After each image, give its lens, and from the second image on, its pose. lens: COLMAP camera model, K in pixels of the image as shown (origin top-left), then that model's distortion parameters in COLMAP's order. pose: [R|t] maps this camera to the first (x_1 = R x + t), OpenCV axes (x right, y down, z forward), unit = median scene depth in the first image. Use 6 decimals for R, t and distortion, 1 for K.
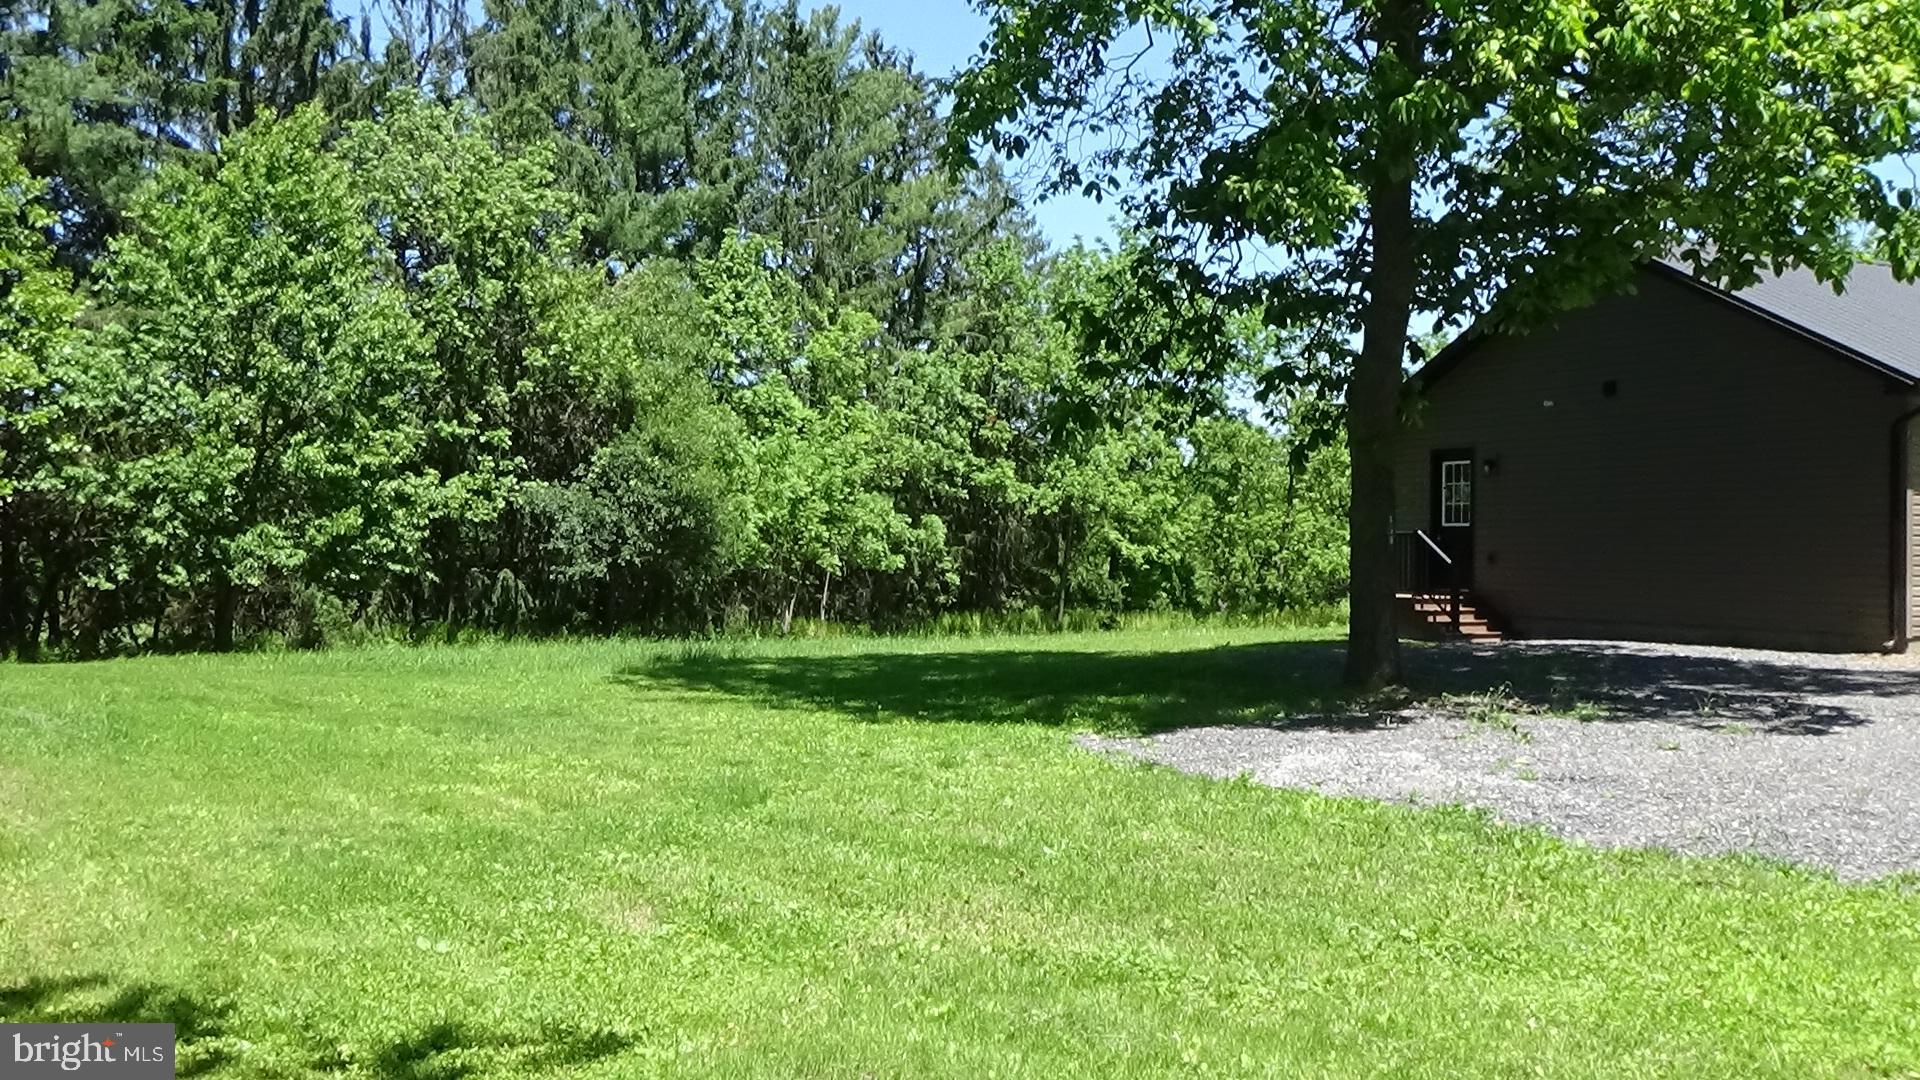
lens RADIAL K [[1633.1, 0, 957.9], [0, 1633.1, 540.4], [0, 0, 1]] dist [0.006512, 0.018505]
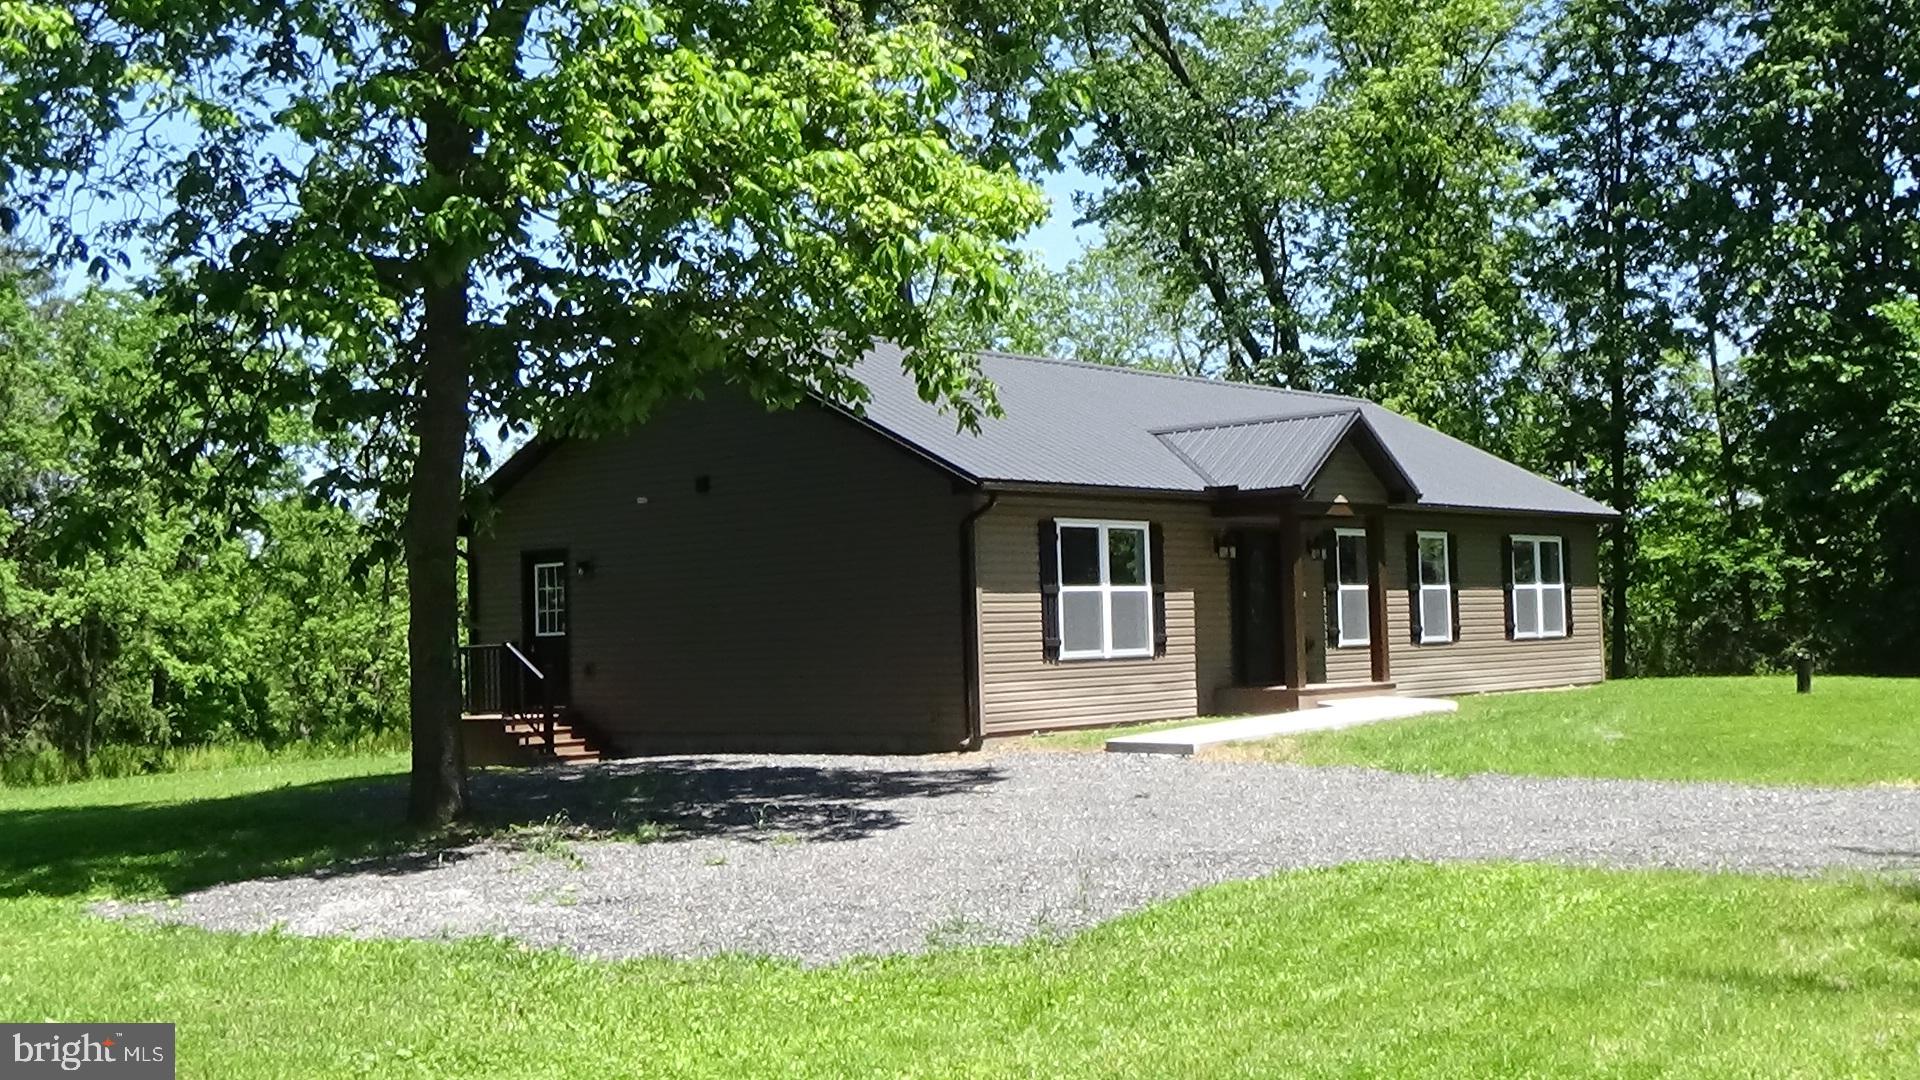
lens RADIAL K [[2214.3, 0, 951.8], [0, 2214.3, 540.7], [0, 0, 1]] dist [0.024511, 0.000000]
pose [[0.909479, -0.018733, 0.415328, -0.000479], [0.034069, 0.998983, -0.029547, -0.021214], [-0.414352, 0.041022, 0.909192, -0.245826]]
